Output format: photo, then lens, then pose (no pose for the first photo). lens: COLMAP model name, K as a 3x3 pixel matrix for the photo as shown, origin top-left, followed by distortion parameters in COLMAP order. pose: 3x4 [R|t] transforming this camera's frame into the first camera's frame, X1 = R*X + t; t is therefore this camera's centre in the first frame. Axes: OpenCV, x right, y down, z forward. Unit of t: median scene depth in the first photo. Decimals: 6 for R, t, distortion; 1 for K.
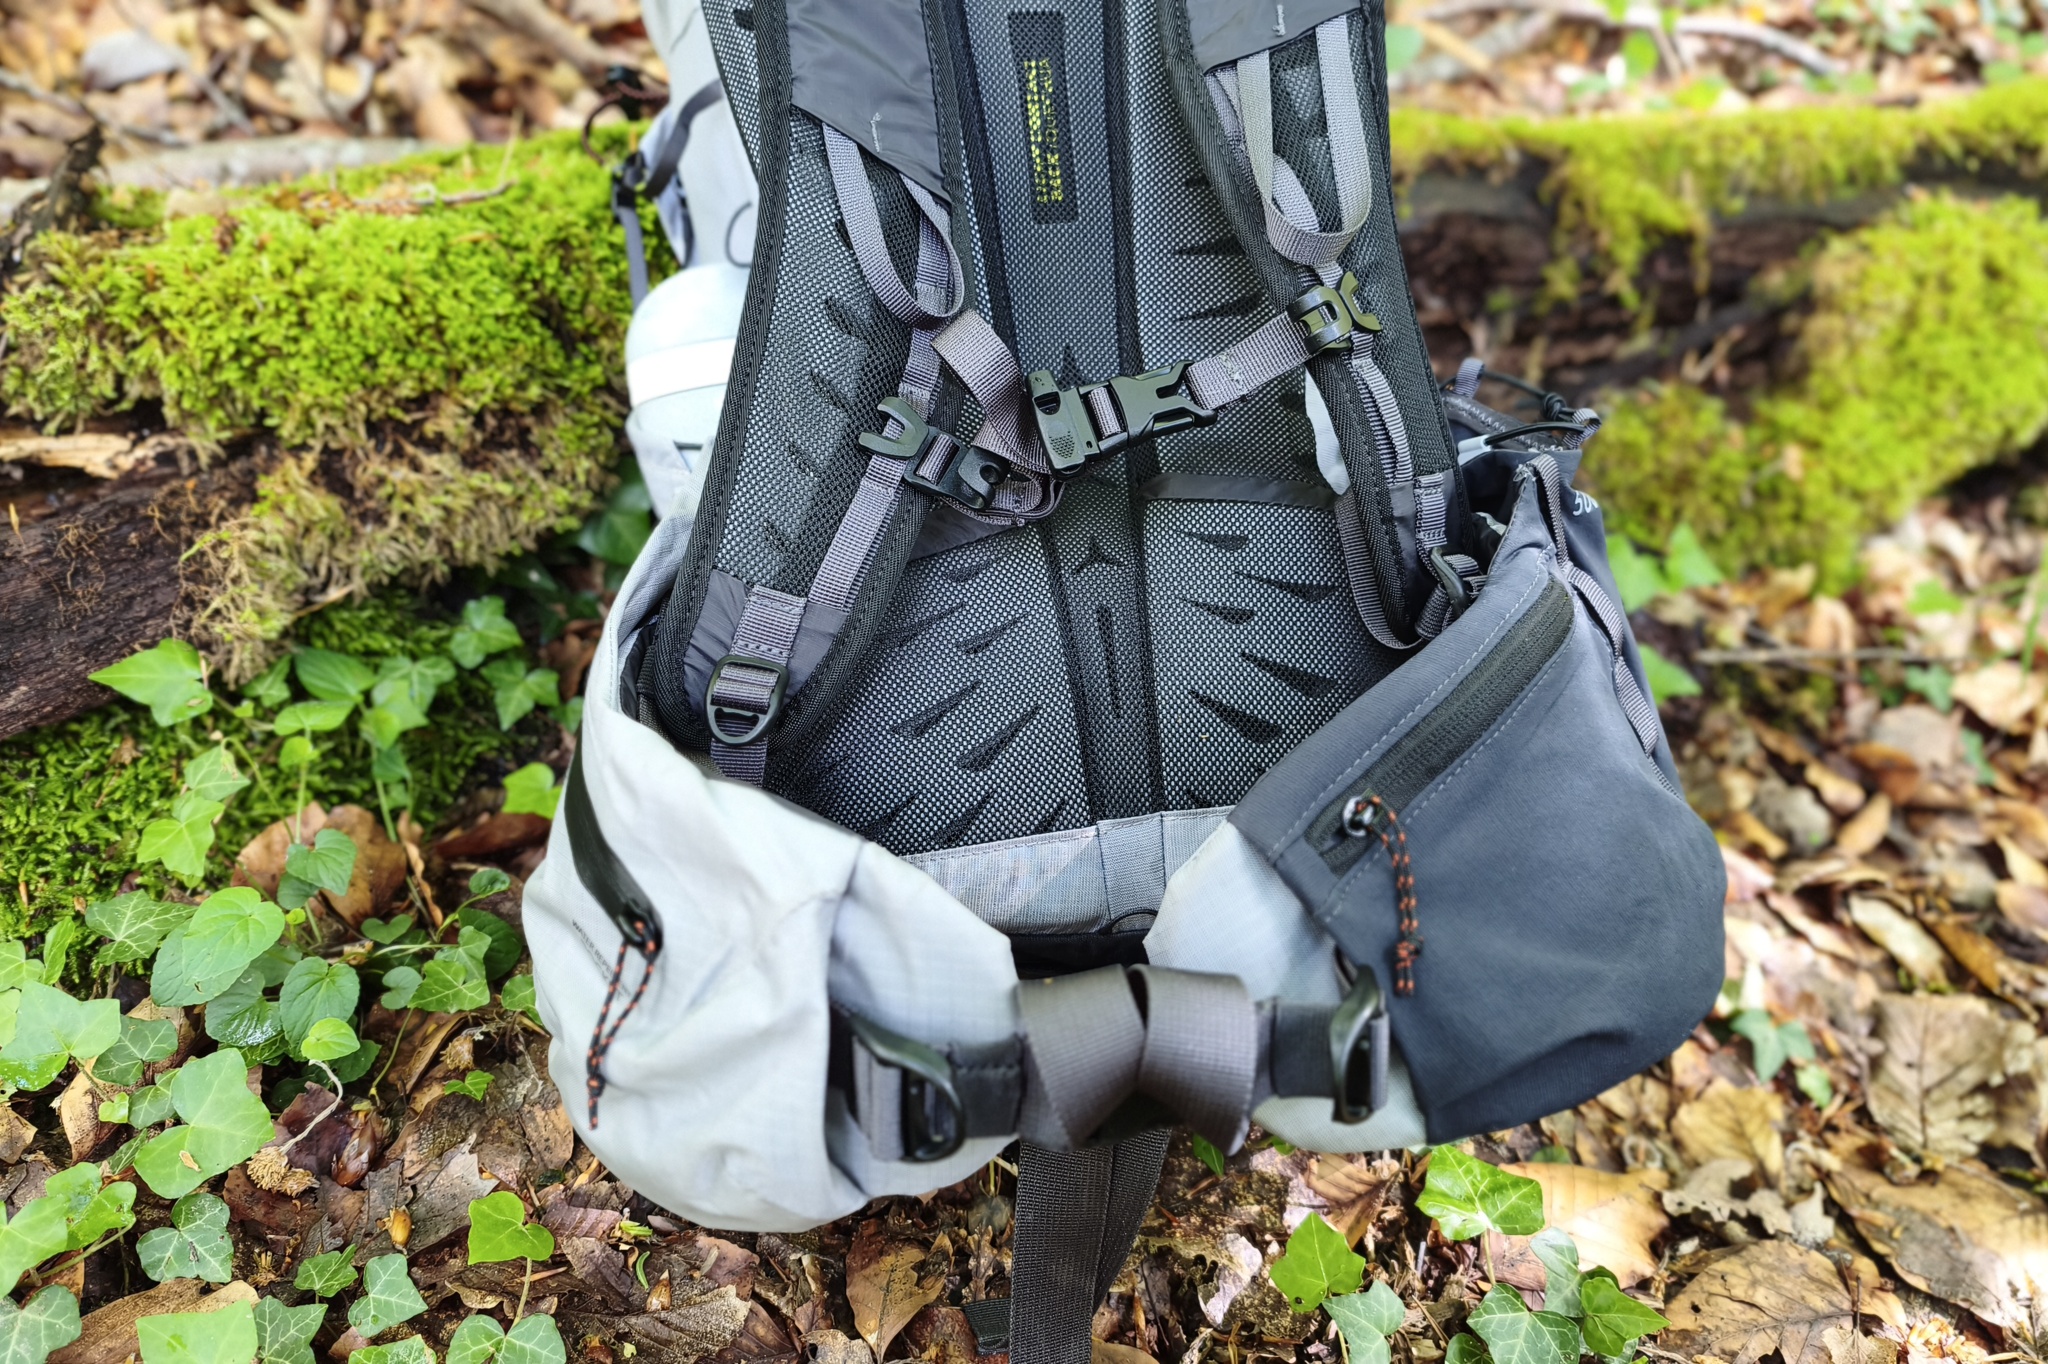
lens RADIAL K [[1615.4, 0, 1024.0], [0, 1615.4, 682.0], [0, 0, 1]] dist [-0.002431, -0.002708]
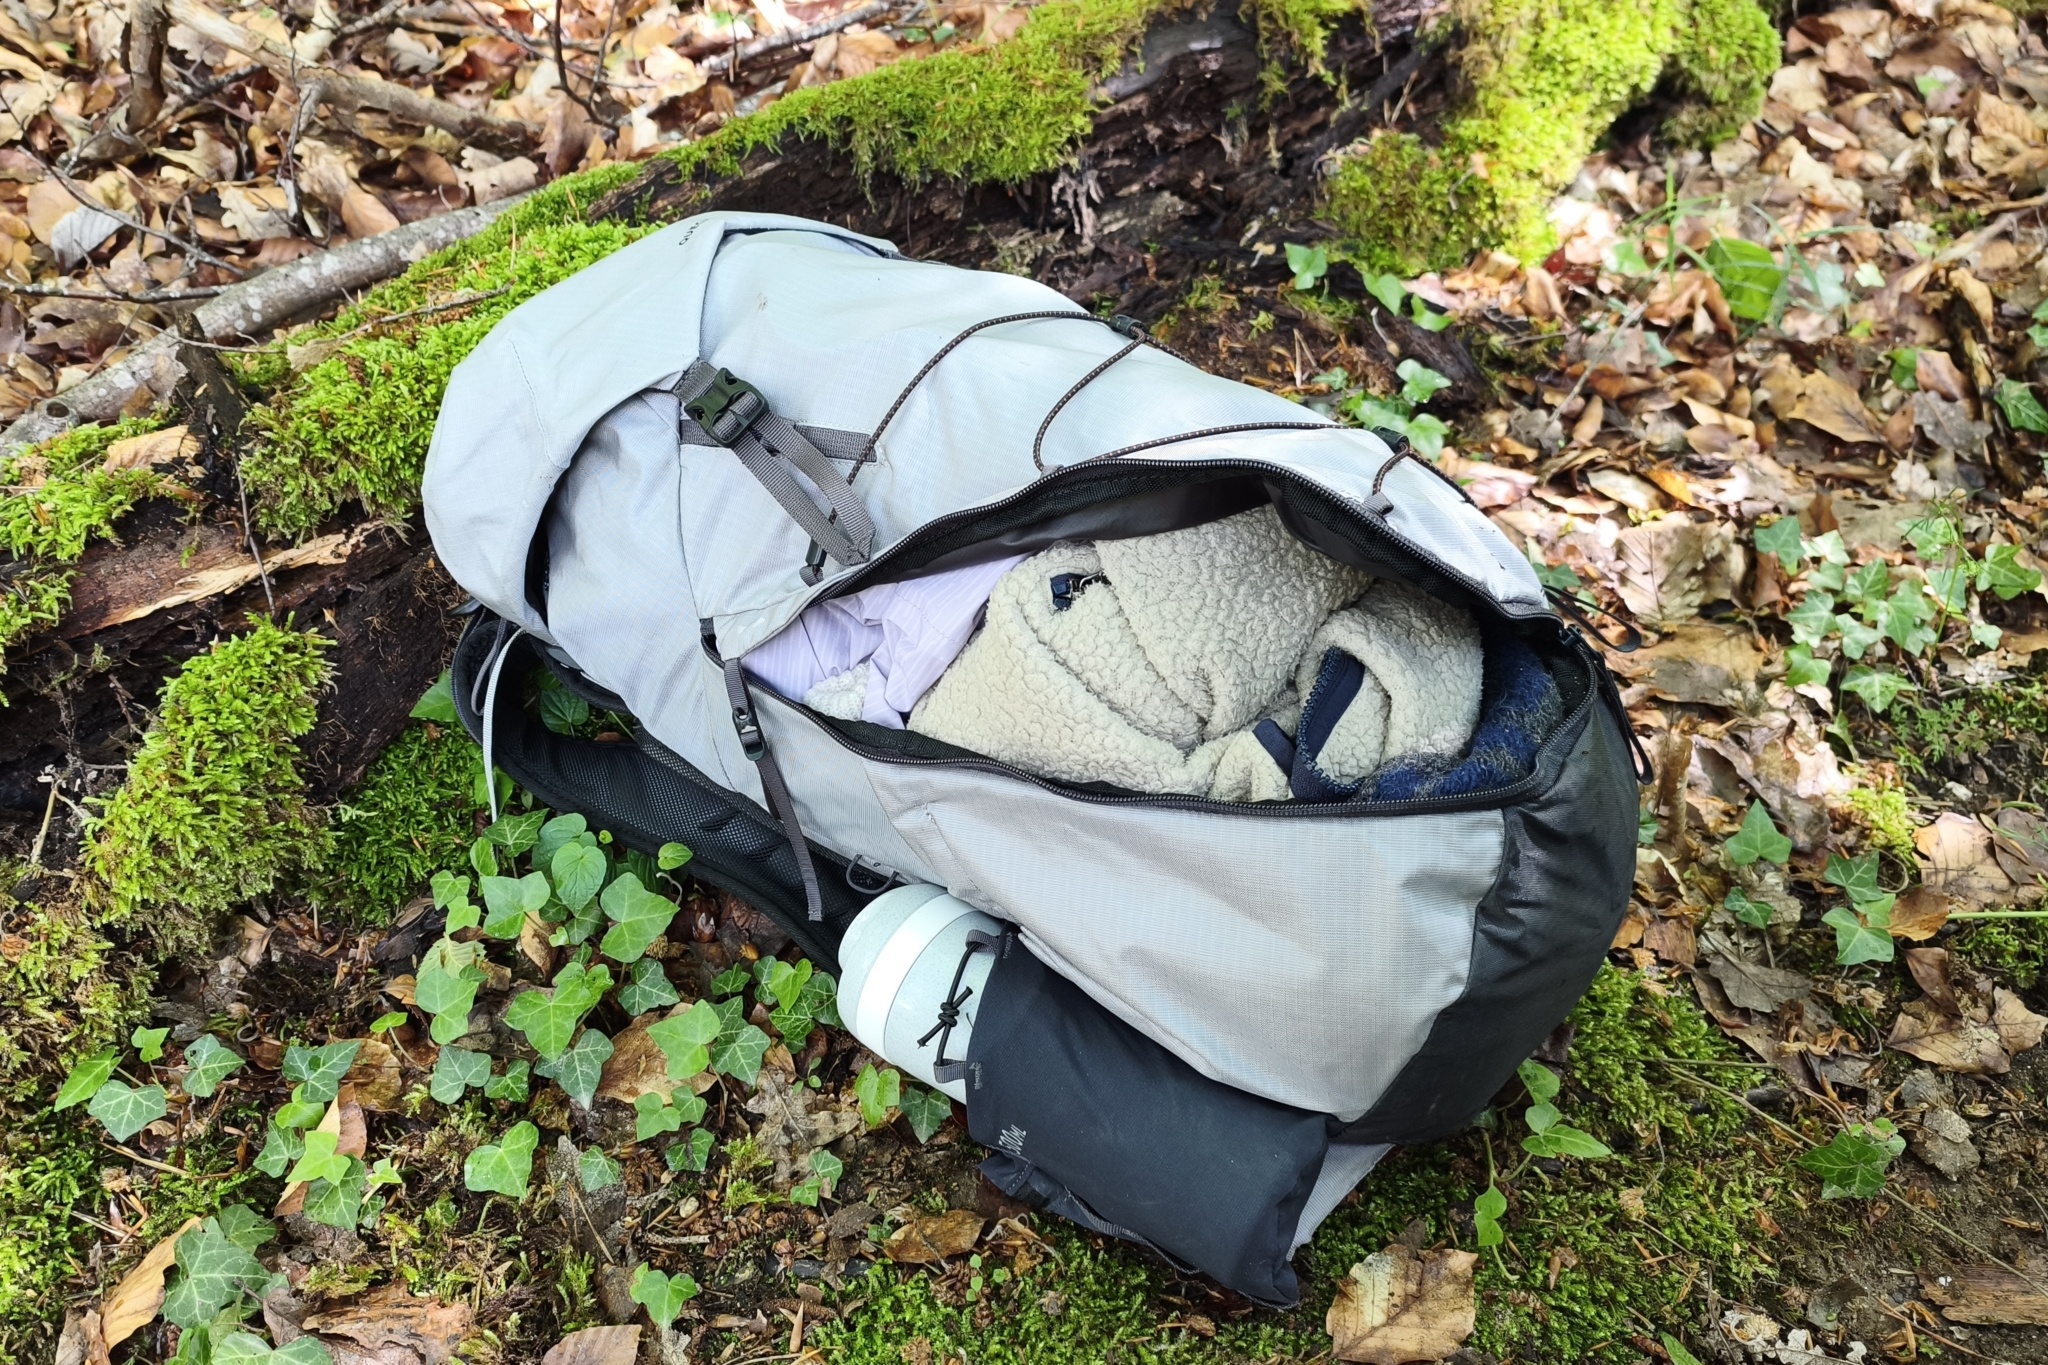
lens RADIAL K [[1615.4, 0, 1024.0], [0, 1615.4, 682.5], [0, 0, 1]] dist [-0.002431, -0.002708]
pose [[0.949172, -0.310714, 0.050297, -0.099692], [0.302468, 0.944606, 0.127404, -0.026736], [-0.087097, -0.105715, 0.990575, -0.438762]]
